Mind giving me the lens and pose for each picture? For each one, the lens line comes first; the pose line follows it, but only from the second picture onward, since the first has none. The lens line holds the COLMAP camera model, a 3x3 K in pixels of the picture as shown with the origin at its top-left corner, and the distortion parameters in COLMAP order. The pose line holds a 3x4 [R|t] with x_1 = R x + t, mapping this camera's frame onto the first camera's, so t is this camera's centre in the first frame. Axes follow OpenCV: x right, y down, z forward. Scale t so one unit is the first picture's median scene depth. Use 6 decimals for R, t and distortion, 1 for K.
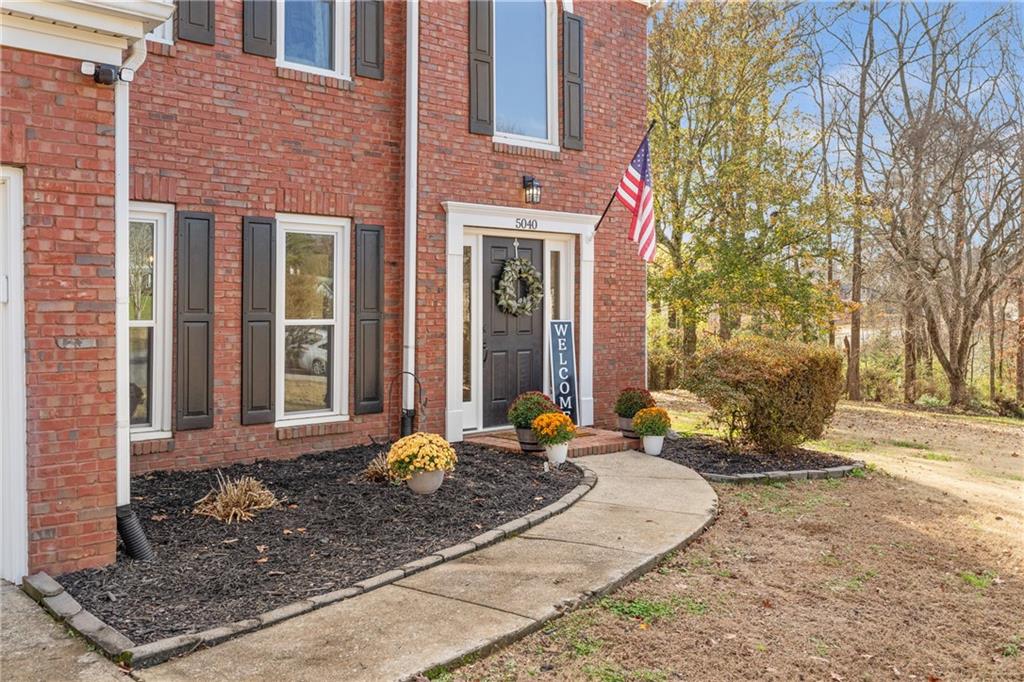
lens RADIAL K [[913.6, 0, 511.7], [0, 913.6, 310.8], [0, 0, 1]] dist [-0.000091, 0.004436]
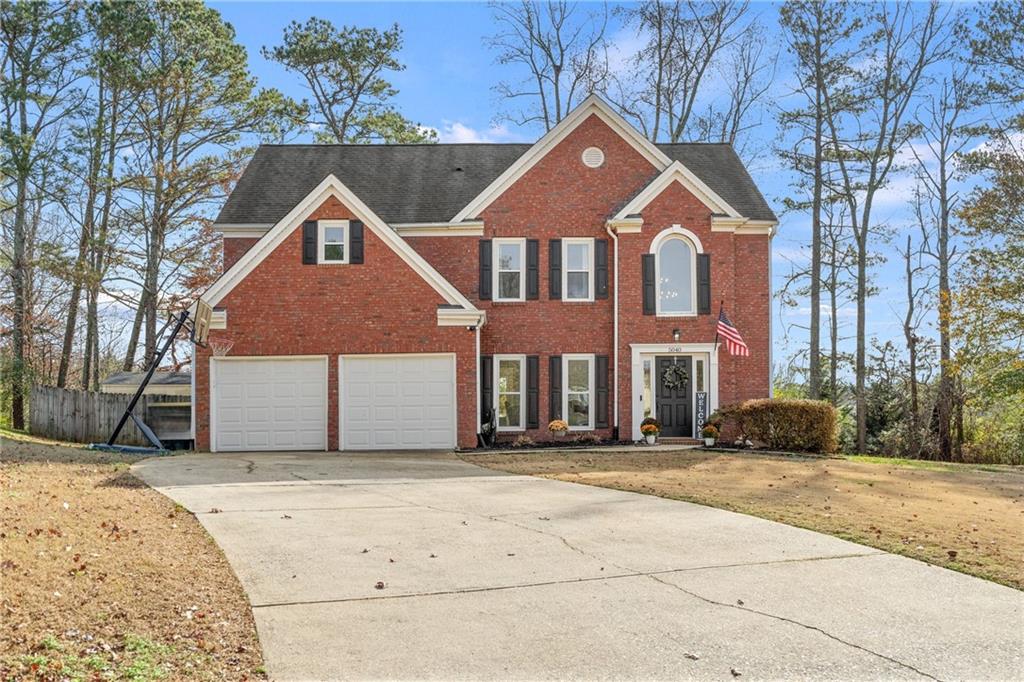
lens RADIAL K [[948.3, 0, 512.0], [0, 948.3, 341.0], [0, 0, 1]] dist [-0.001294, -0.000181]
pose [[0.758601, -0.062589, -0.648542, 1.392346], [0.006643, 0.996067, -0.088357, 0.101556], [0.651522, 0.062719, 0.756033, -1.200076]]
